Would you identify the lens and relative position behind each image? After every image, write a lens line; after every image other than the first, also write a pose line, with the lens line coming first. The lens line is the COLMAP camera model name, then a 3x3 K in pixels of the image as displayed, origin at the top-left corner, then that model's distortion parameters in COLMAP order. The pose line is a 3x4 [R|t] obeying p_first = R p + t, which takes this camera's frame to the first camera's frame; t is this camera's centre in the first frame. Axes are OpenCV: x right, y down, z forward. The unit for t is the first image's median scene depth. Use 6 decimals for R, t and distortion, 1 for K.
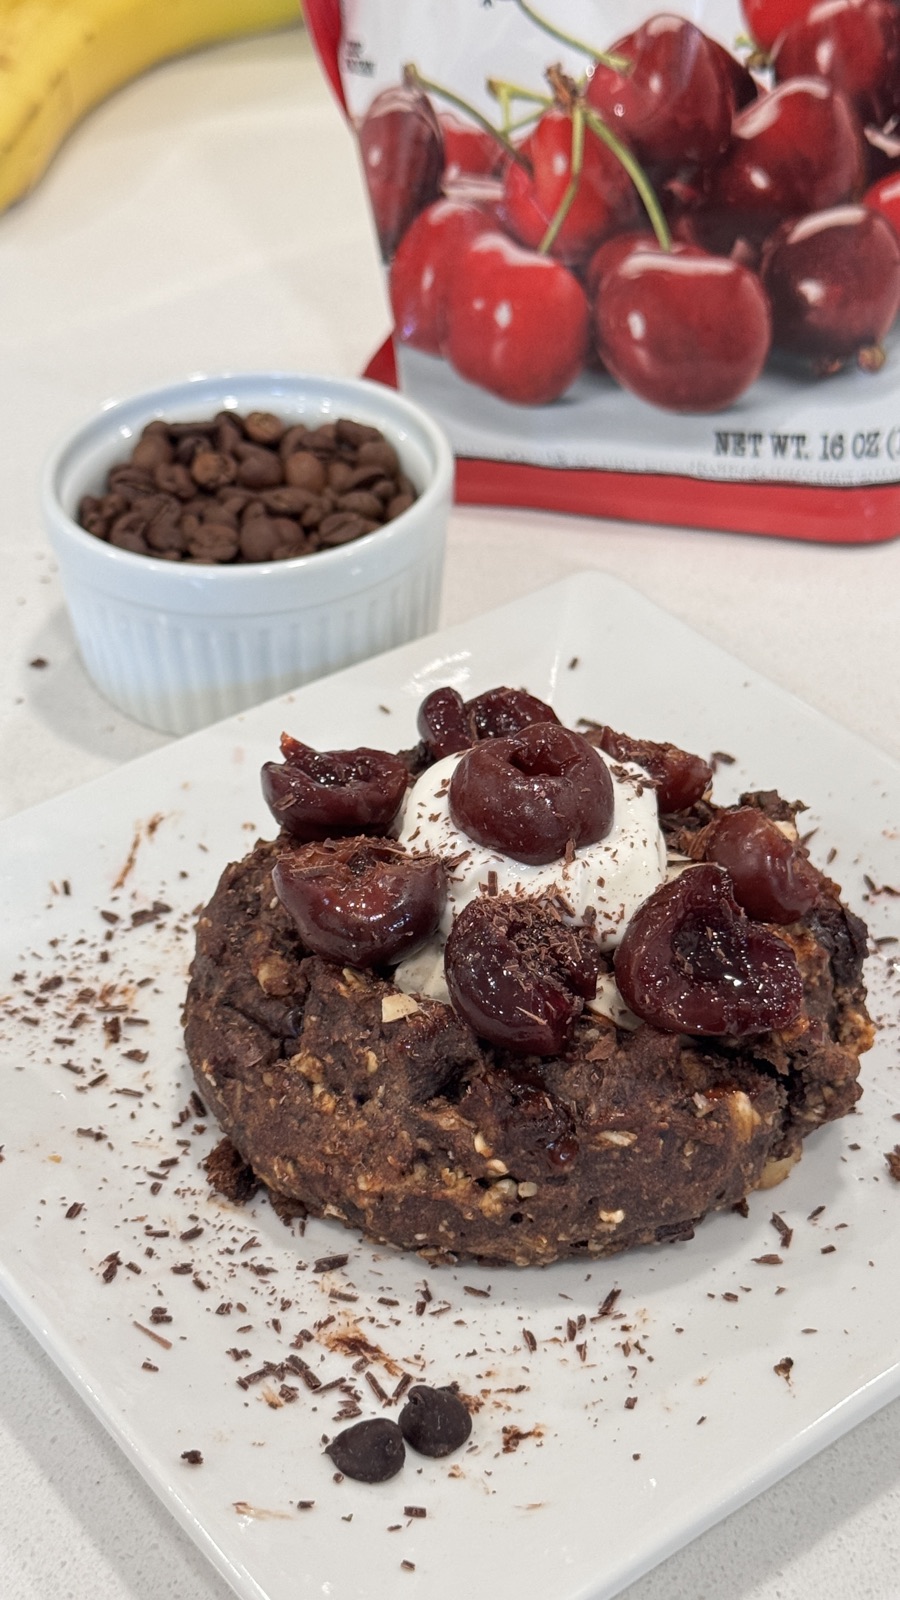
lens RADIAL K [[2454.1, 0, 436.2], [0, 2454.1, 785.6], [0, 0, 1]] dist [0.038957, 0.000000]
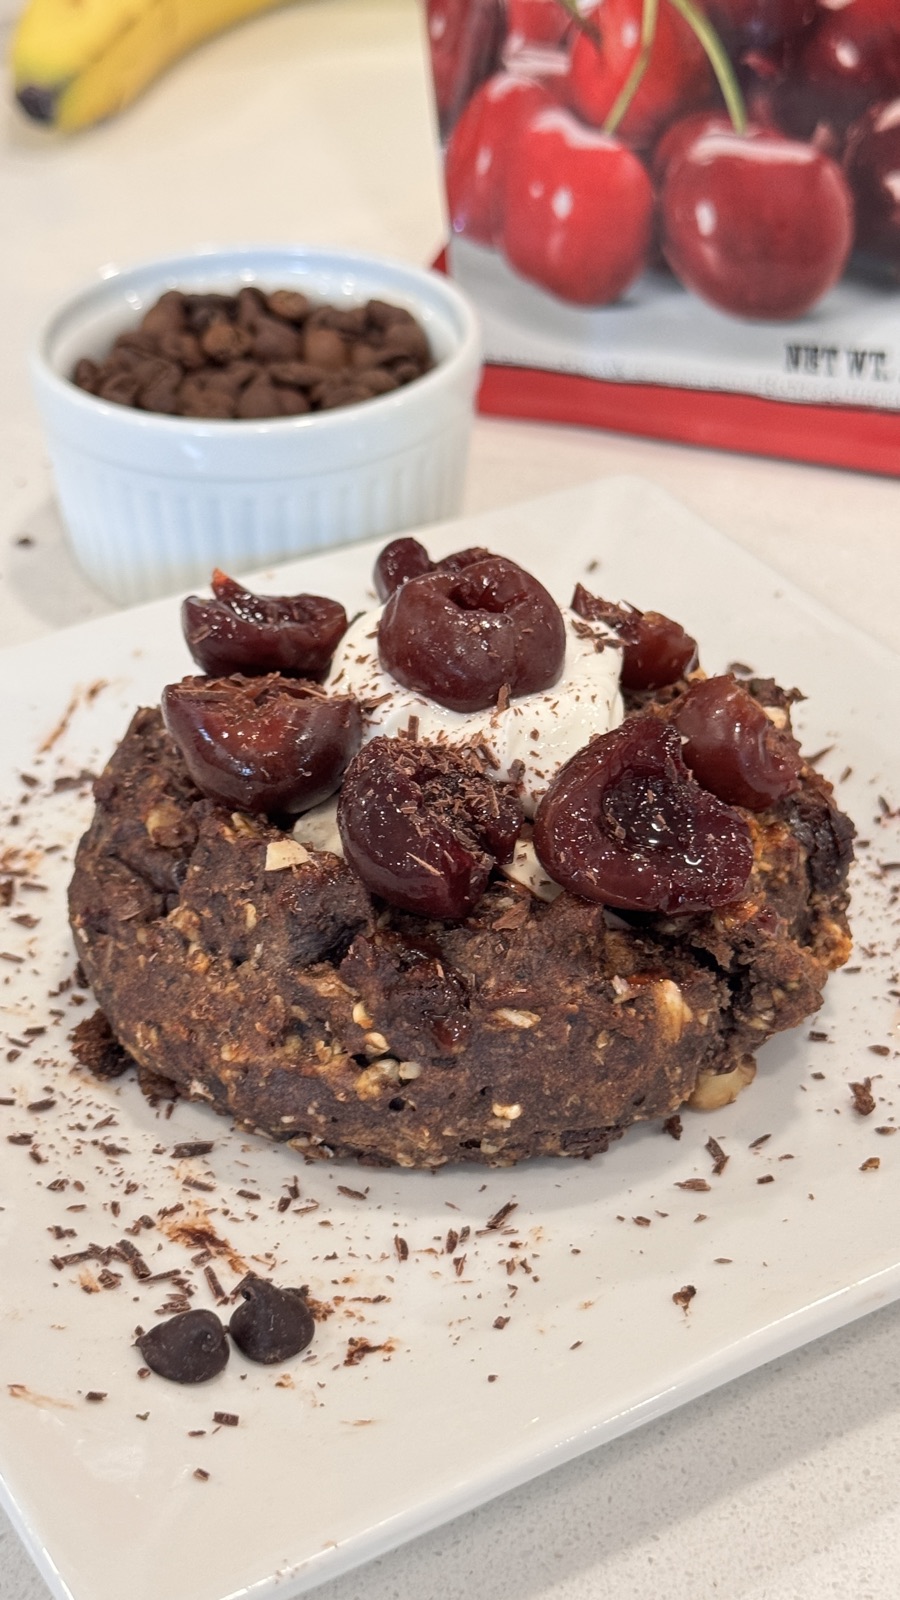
lens RADIAL K [[2454.1, 0, 462.7], [0, 2454.1, 816.3], [0, 0, 1]] dist [0.038957, 0.000000]
pose [[0.994466, 0.073462, -0.075099, 0.106977], [-0.076128, 0.996543, -0.033276, 0.096936], [0.072394, 0.038809, 0.996621, 0.133933]]
